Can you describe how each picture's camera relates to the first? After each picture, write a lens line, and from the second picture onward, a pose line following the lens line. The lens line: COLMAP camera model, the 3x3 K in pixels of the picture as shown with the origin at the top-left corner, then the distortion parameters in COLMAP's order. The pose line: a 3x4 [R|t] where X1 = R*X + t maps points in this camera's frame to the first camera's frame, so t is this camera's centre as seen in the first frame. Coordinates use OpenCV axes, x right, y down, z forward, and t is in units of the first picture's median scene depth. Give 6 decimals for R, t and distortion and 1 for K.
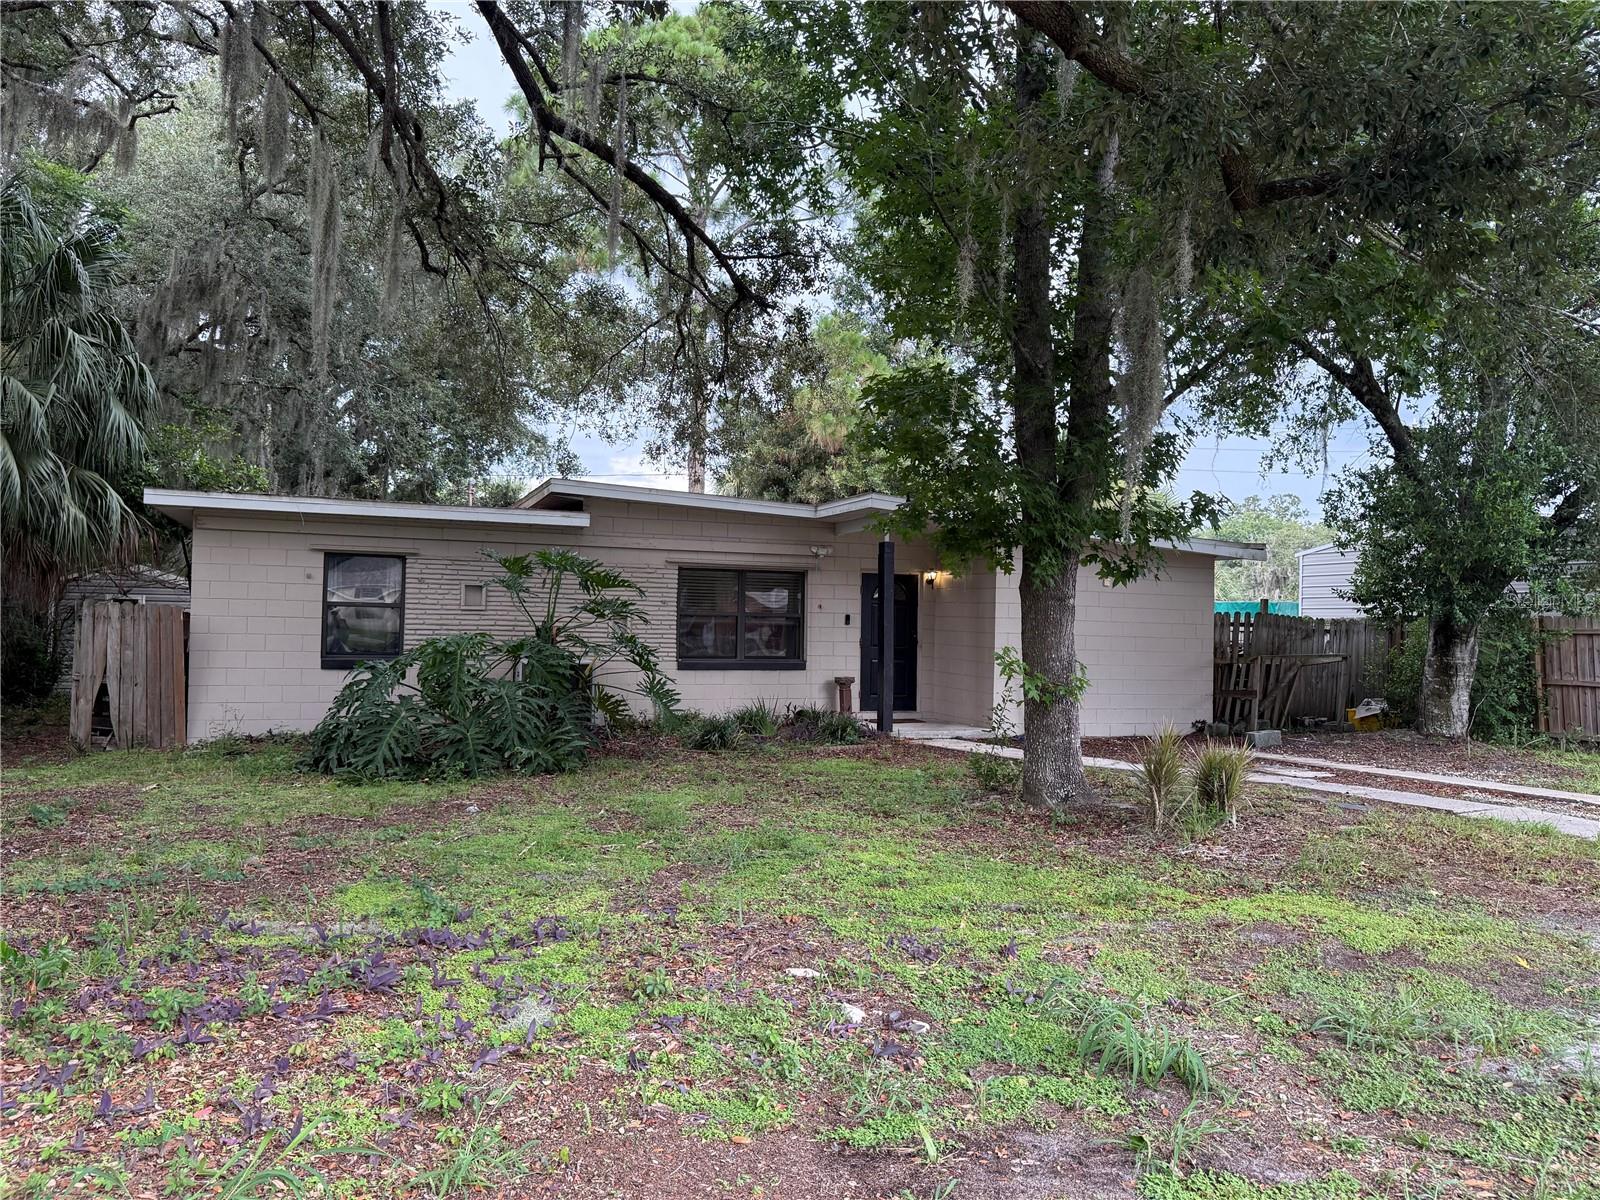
lens RADIAL K [[1177.3, 0, 800.0], [0, 1177.3, 600.0], [0, 0, 1]] dist [0.095715, -0.140554]
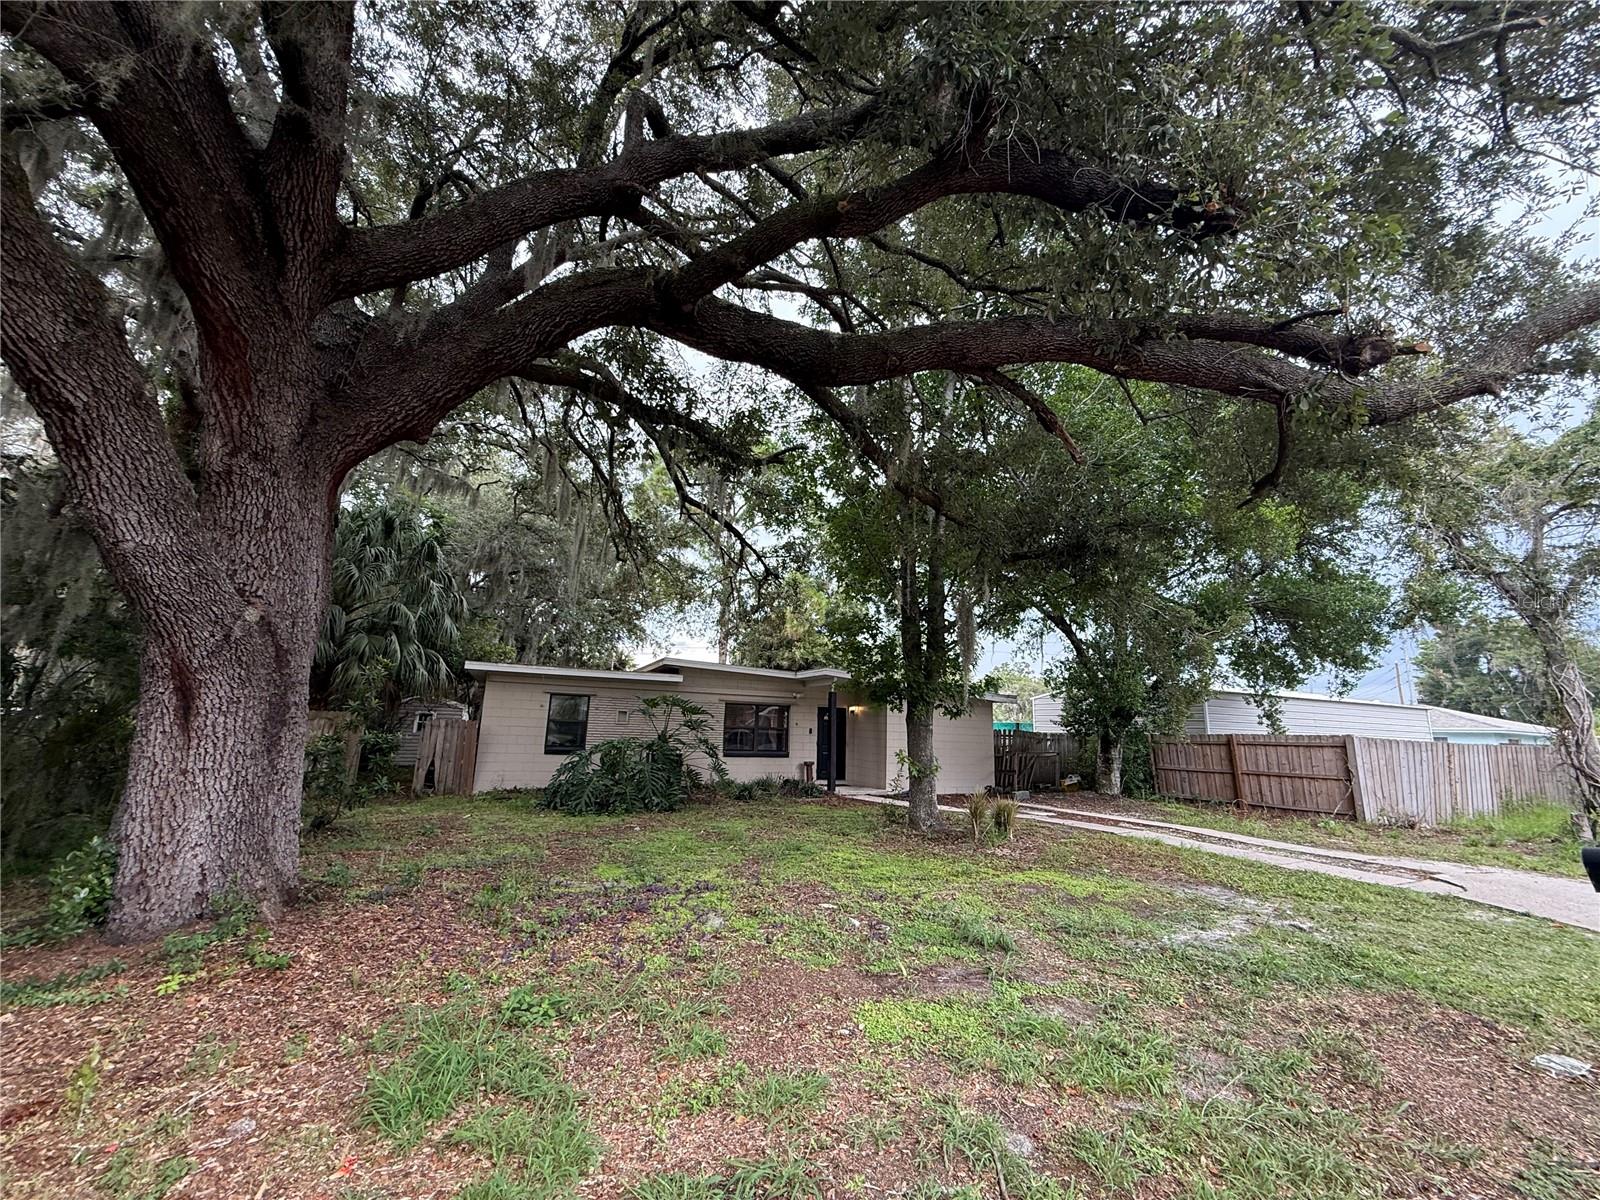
lens RADIAL K [[636.3, 0, 796.9], [0, 636.3, 600.3], [0, 0, 1]] dist [0.000882, 0.000391]
pose [[0.998767, 0.022131, 0.044444, -0.053293], [-0.013895, 0.983984, -0.177715, -0.014025], [-0.047665, 0.176878, 0.983078, -0.113583]]
